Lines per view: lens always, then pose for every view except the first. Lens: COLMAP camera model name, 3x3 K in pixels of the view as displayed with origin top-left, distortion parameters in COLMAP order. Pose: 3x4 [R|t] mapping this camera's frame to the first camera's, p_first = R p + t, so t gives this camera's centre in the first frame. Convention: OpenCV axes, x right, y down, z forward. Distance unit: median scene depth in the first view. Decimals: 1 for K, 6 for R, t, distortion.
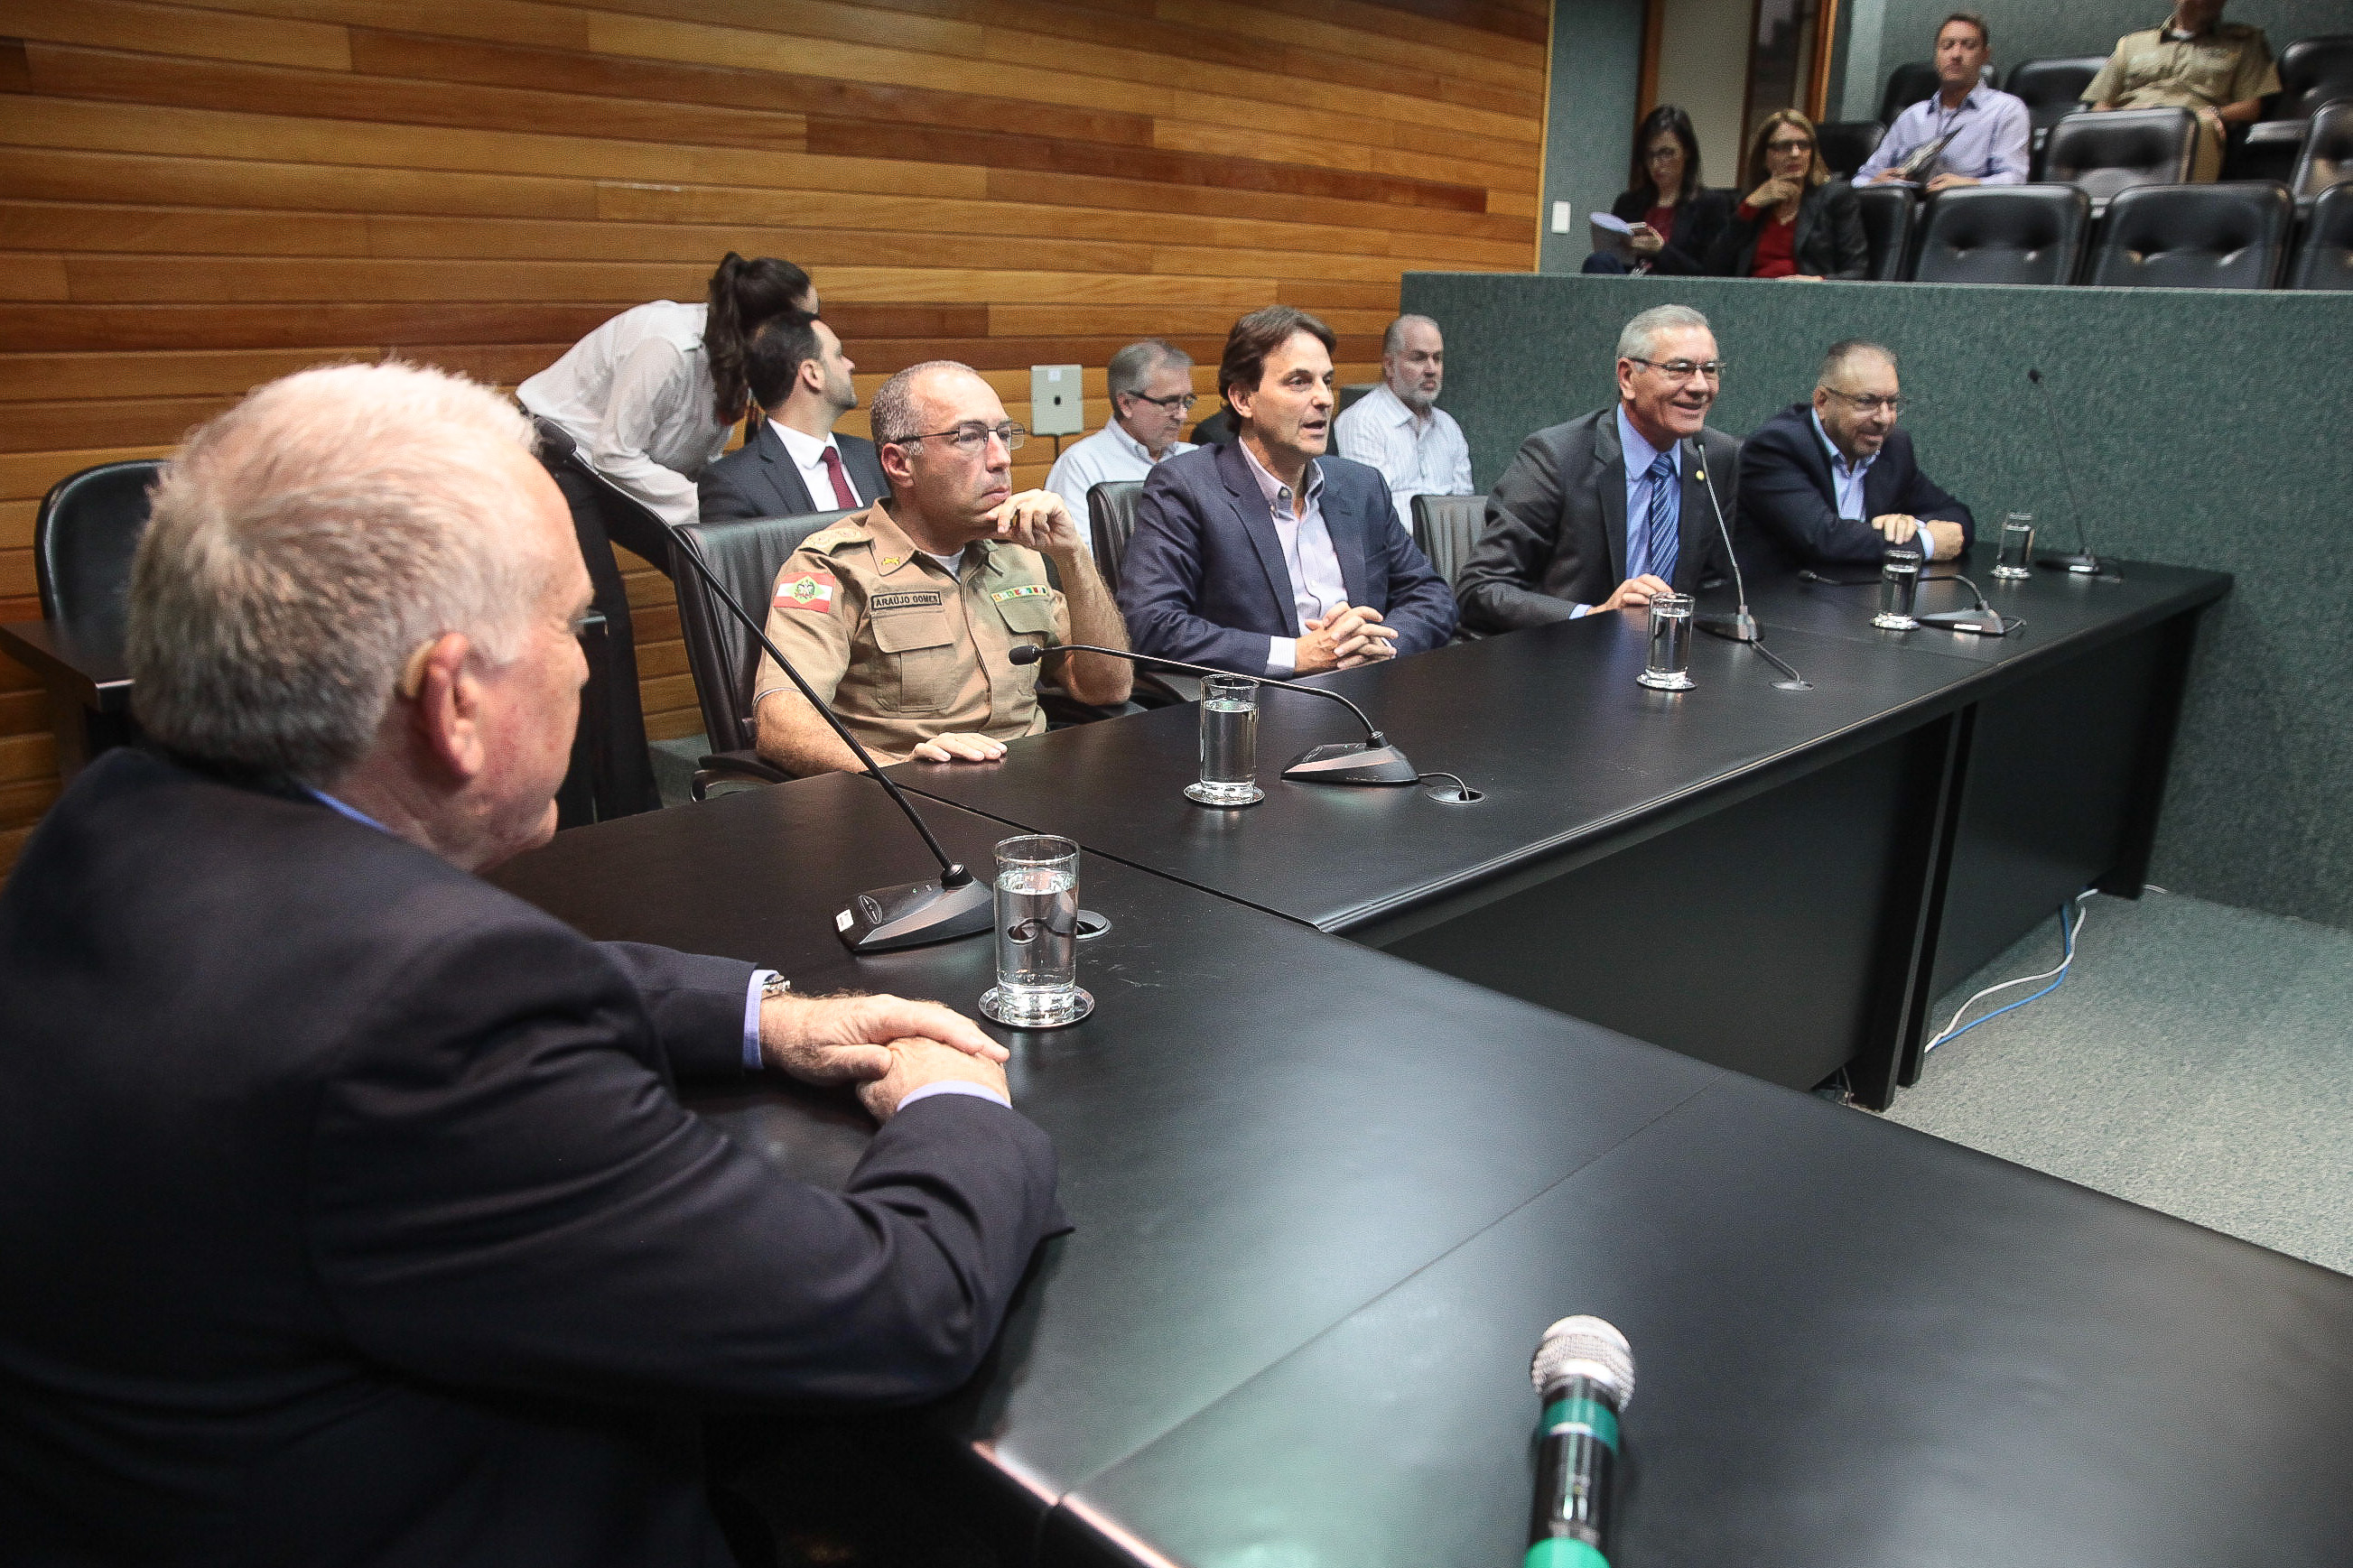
lens RADIAL K [[1669.7, 0, 1176.5], [0, 1669.7, 784.0], [0, 0, 1]] dist [-0.112559, 0.084718]
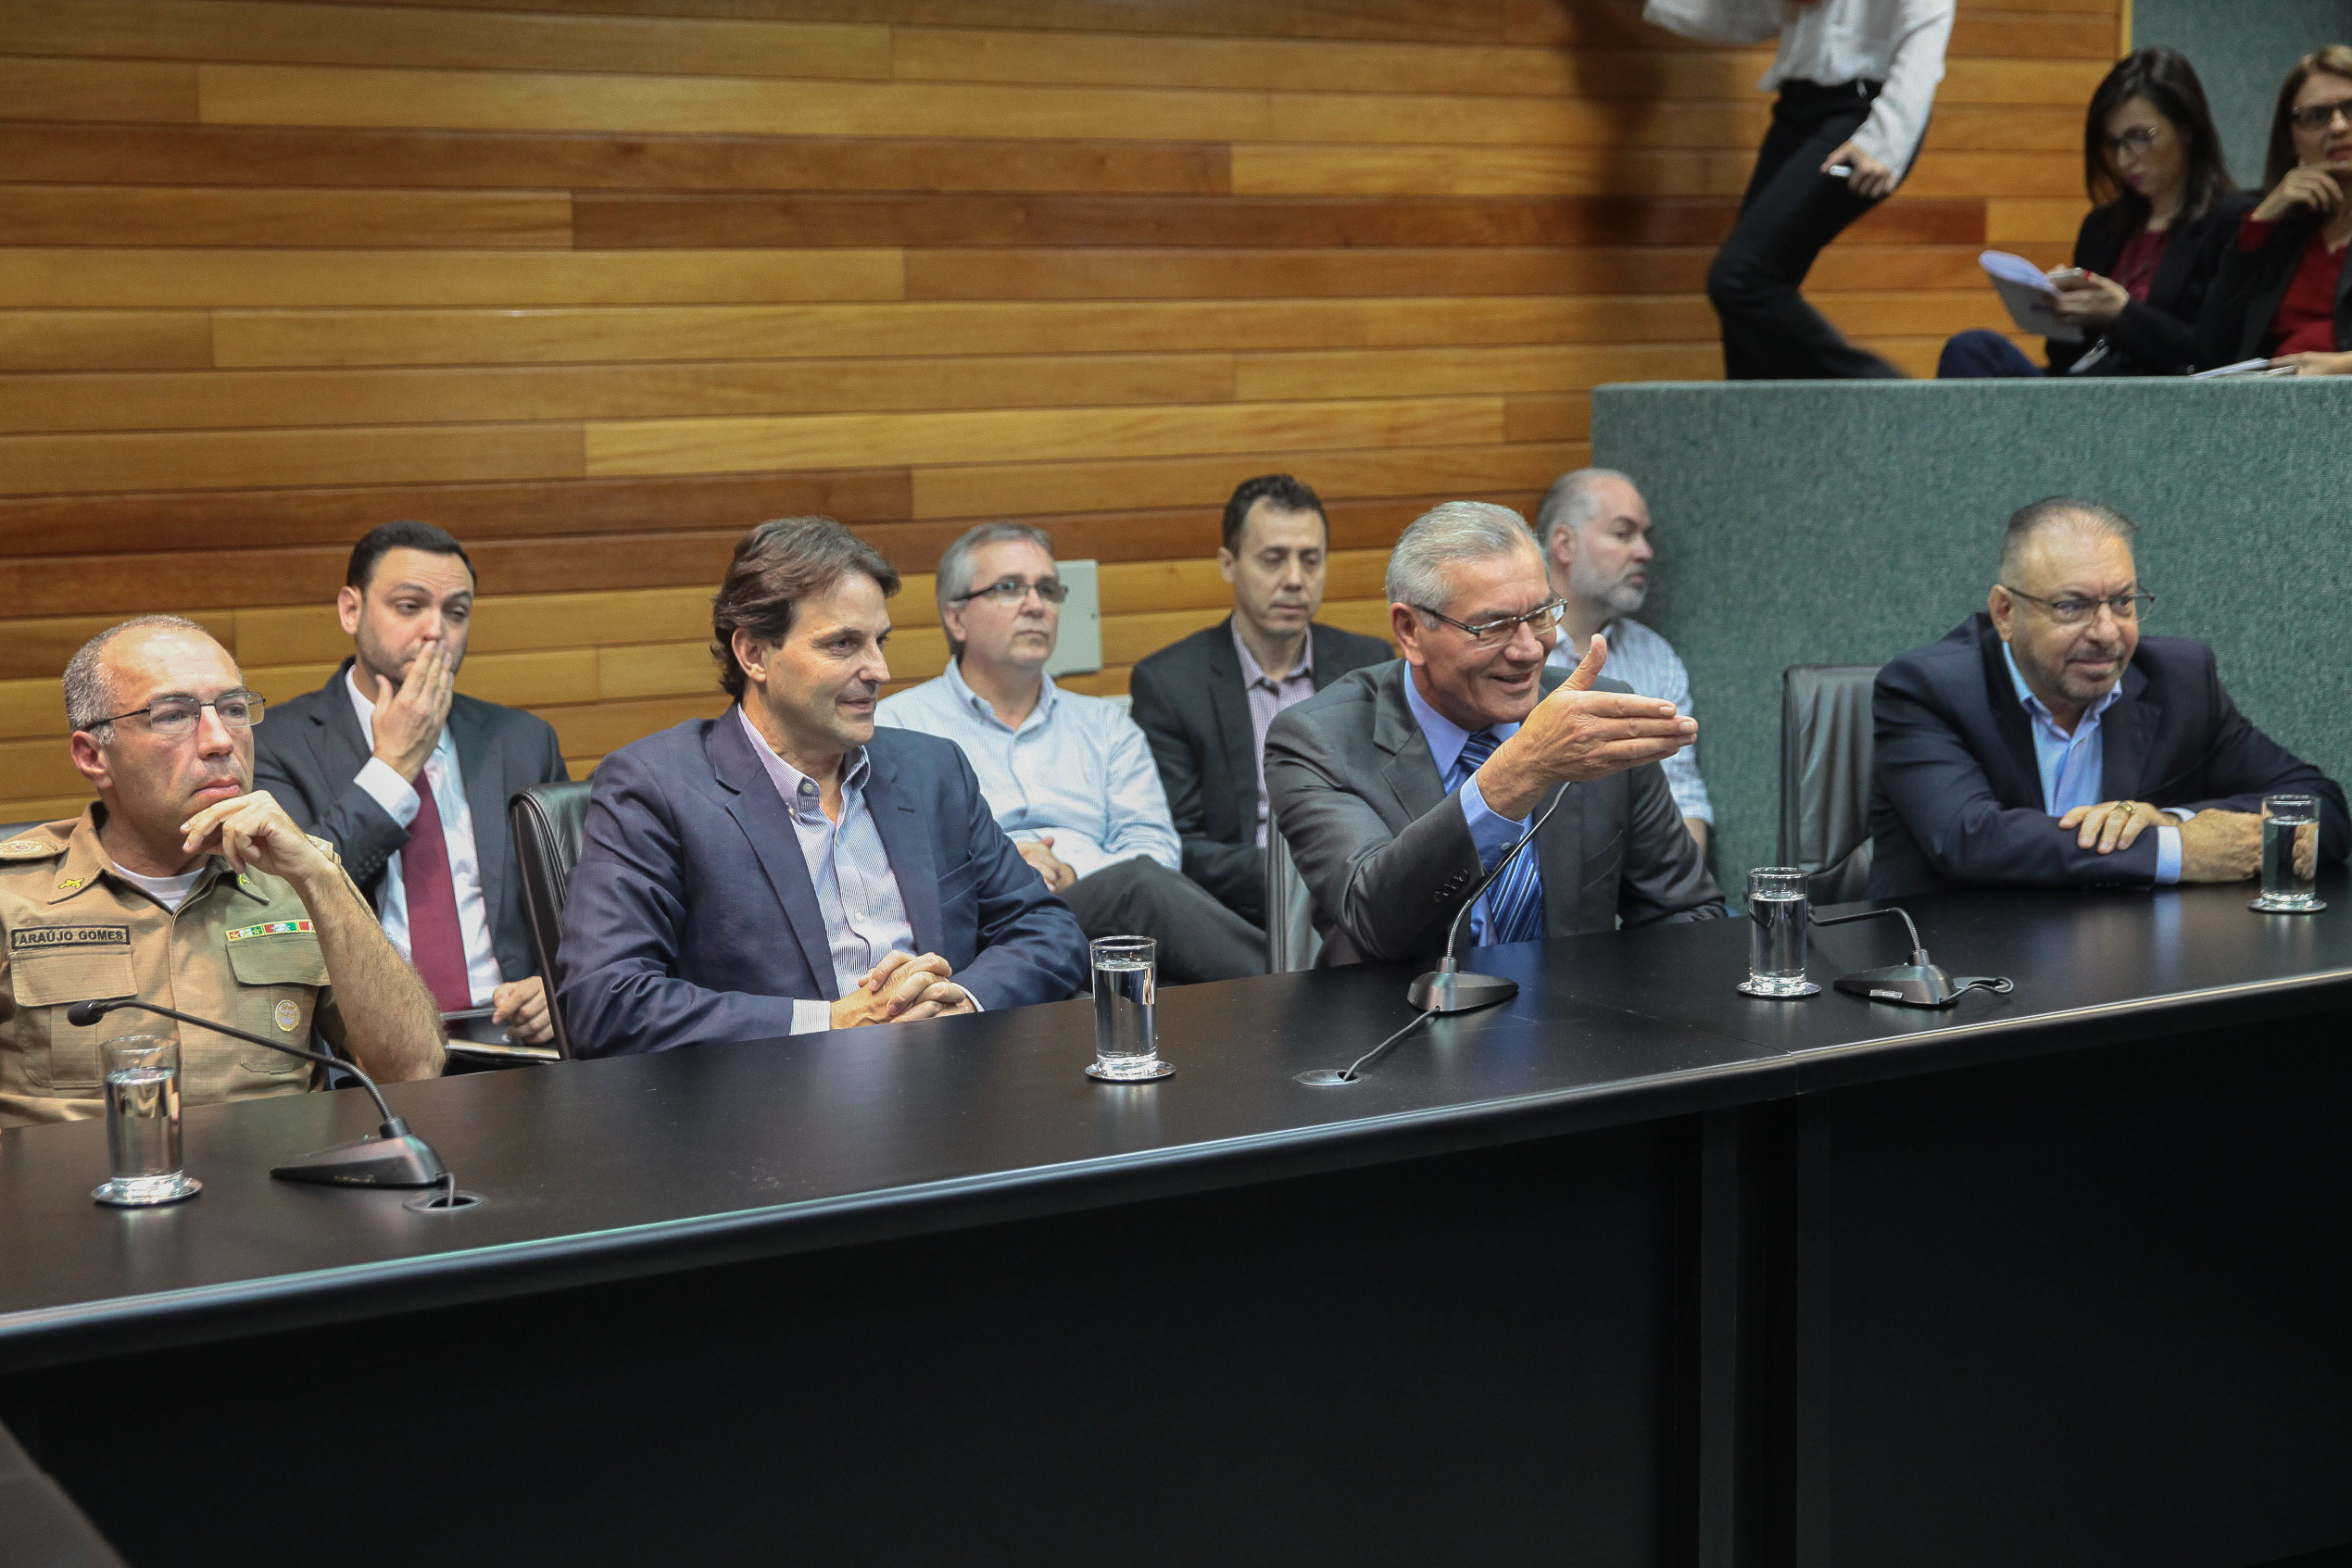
lens RADIAL K [[3429.5, 0, 1176.0], [0, 3429.5, 784.0], [0, 0, 1]] dist [0.042467, 0.639908]
pose [[0.955741, -0.006068, -0.294147, 0.433587], [-0.041942, 0.986766, -0.156634, 0.024924], [0.291204, 0.162039, 0.942838, -0.185967]]
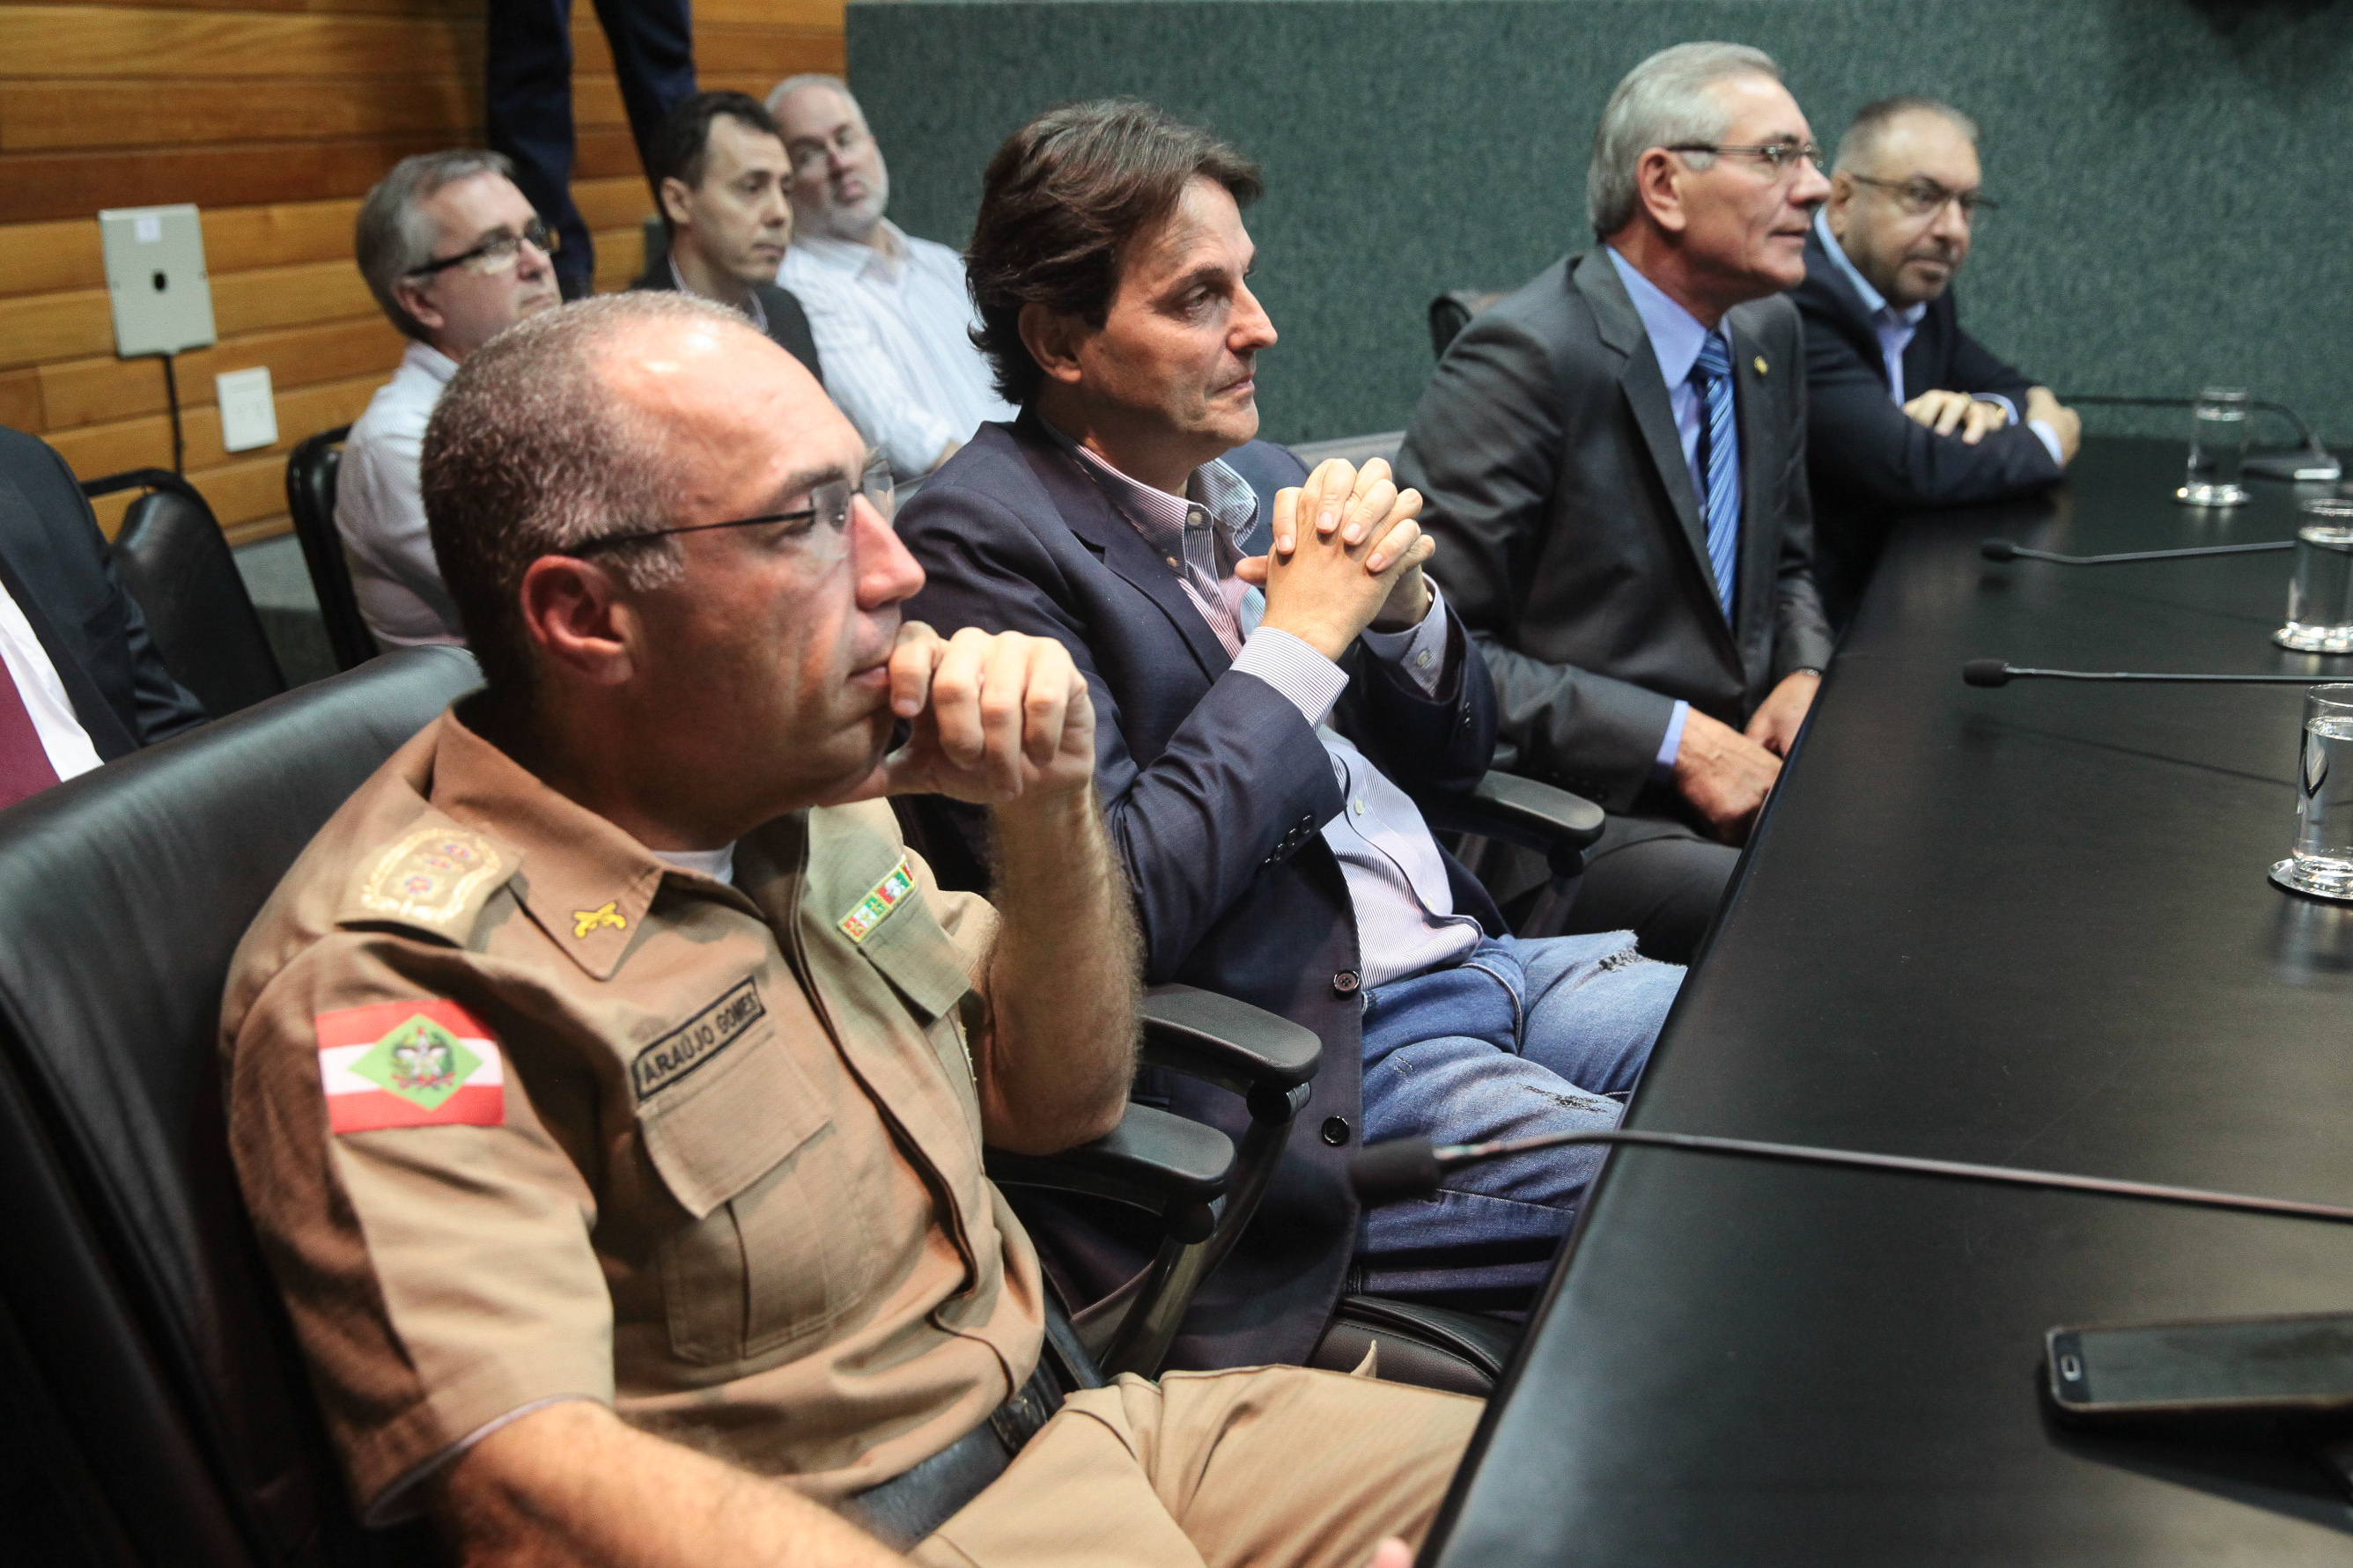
lens RADIAL K [[2498.9, 0, 1176.5], [0, 2498.9, 784.0], [0, 0, 1]] dist [-0.007316, 0.150465]
pose [[0.909804, -0.138379, 0.391289, -0.147001], [0.137336, 0.990045, 0.030801, -0.091468], [-0.391656, 0.025715, 0.919752, 0.290588]]
